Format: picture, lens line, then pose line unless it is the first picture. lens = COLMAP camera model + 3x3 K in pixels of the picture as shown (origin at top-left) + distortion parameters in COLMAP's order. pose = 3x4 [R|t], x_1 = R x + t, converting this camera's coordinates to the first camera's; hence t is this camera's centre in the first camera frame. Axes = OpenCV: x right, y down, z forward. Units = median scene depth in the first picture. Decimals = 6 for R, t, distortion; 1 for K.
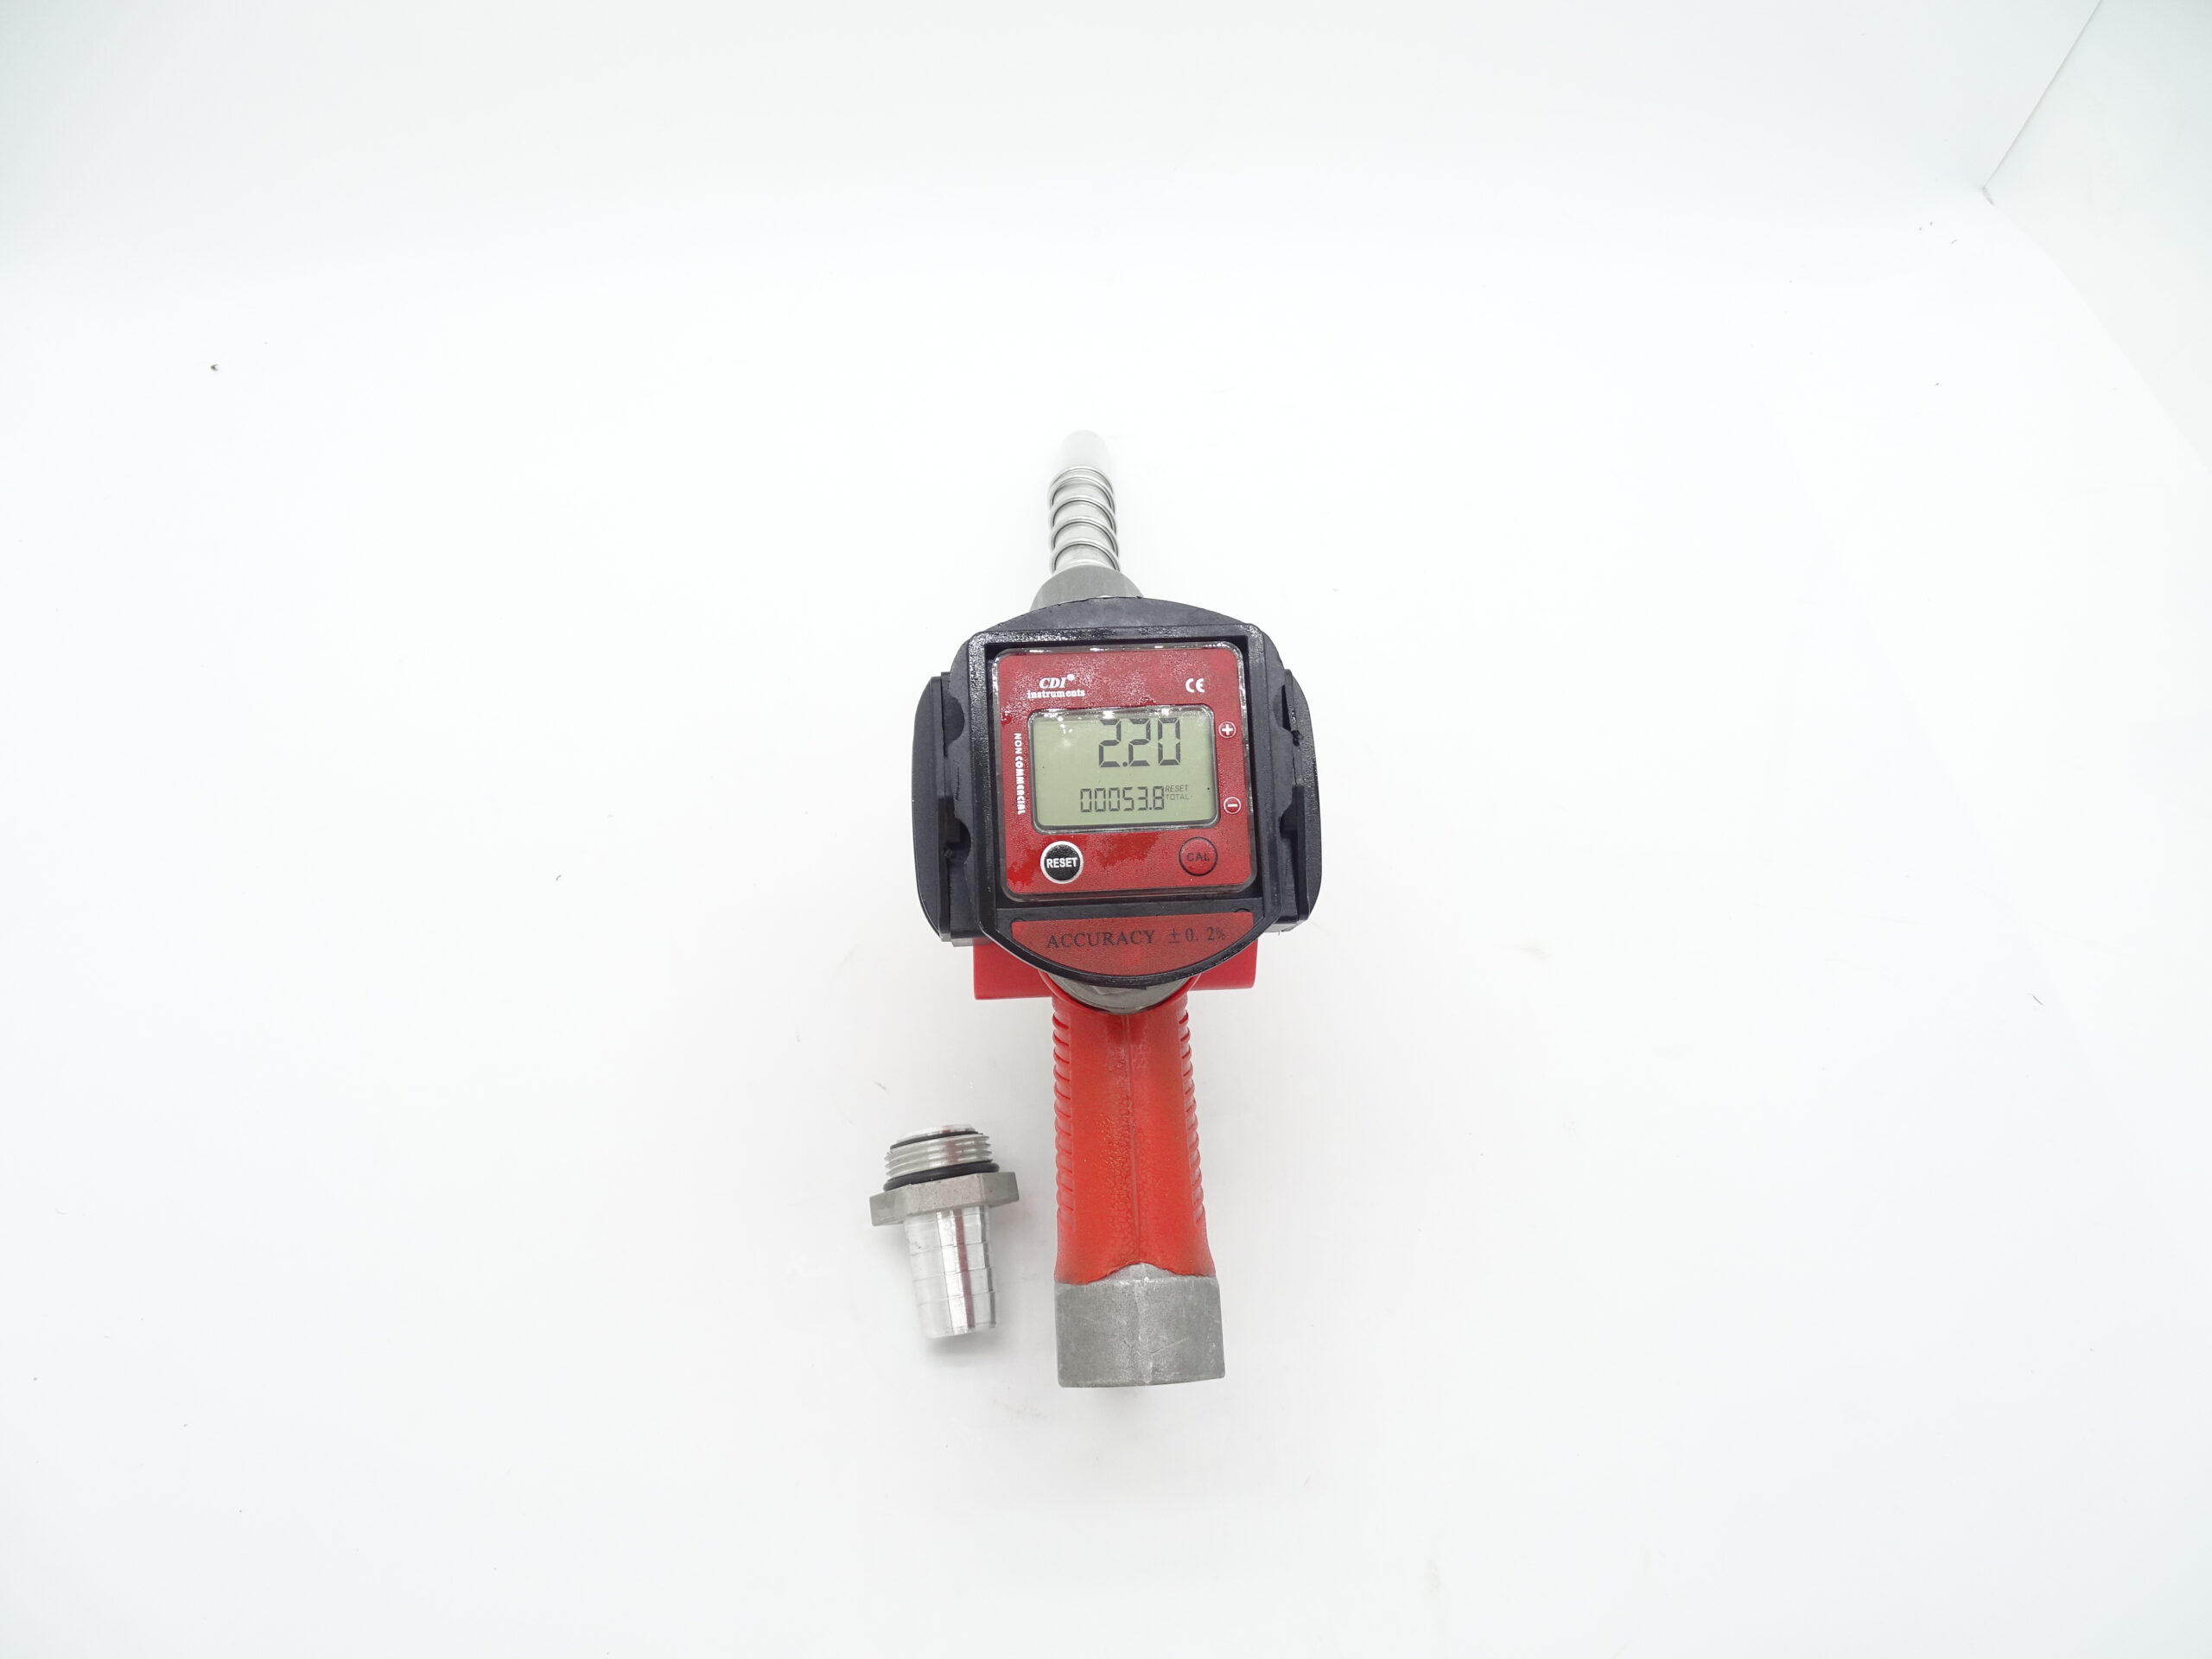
lens RADIAL K [[1557.6, 0, 1106.0], [0, 1557.6, 829.5], [0, 0, 1]] dist [0.005856, -0.001245]
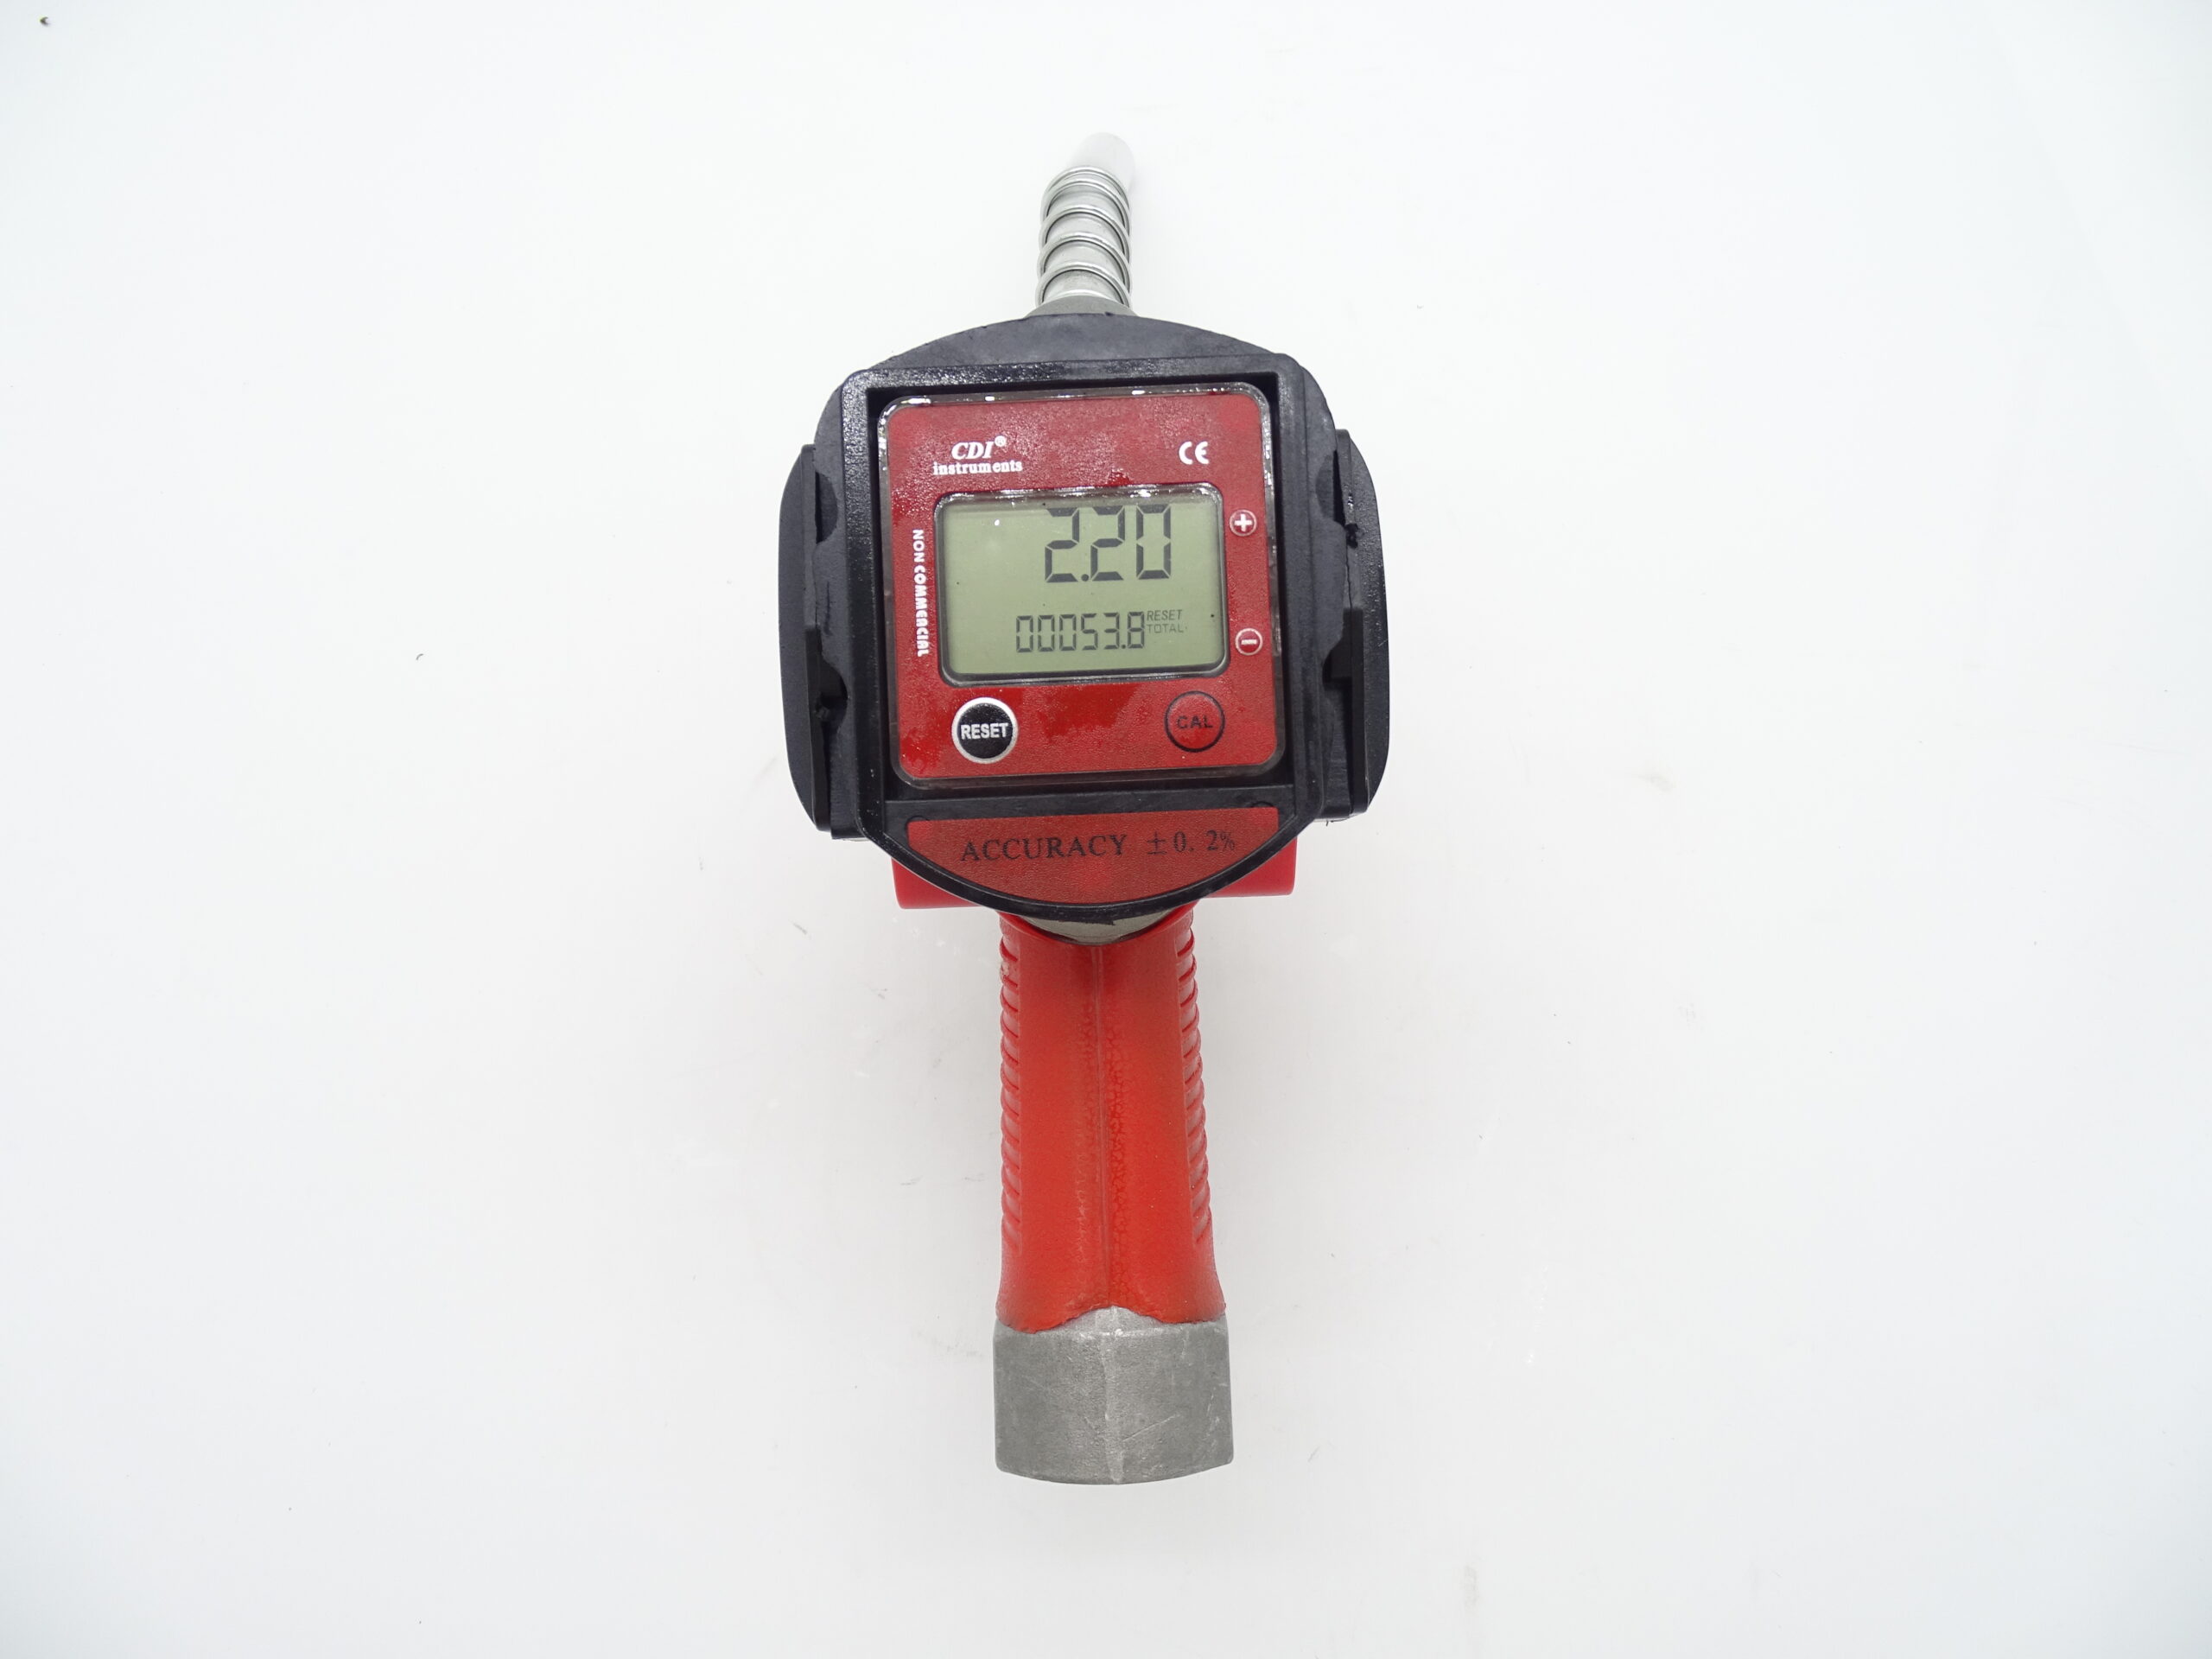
lens RADIAL K [[1557.6, 0, 1106.0], [0, 1557.6, 829.5], [0, 0, 1]] dist [0.005856, -0.001245]
pose [[0.998231, 0.006546, -0.059089, 0.060140], [0.000797, 0.992356, 0.123409, -0.017855], [0.059445, -0.123238, 0.990595, 0.344076]]
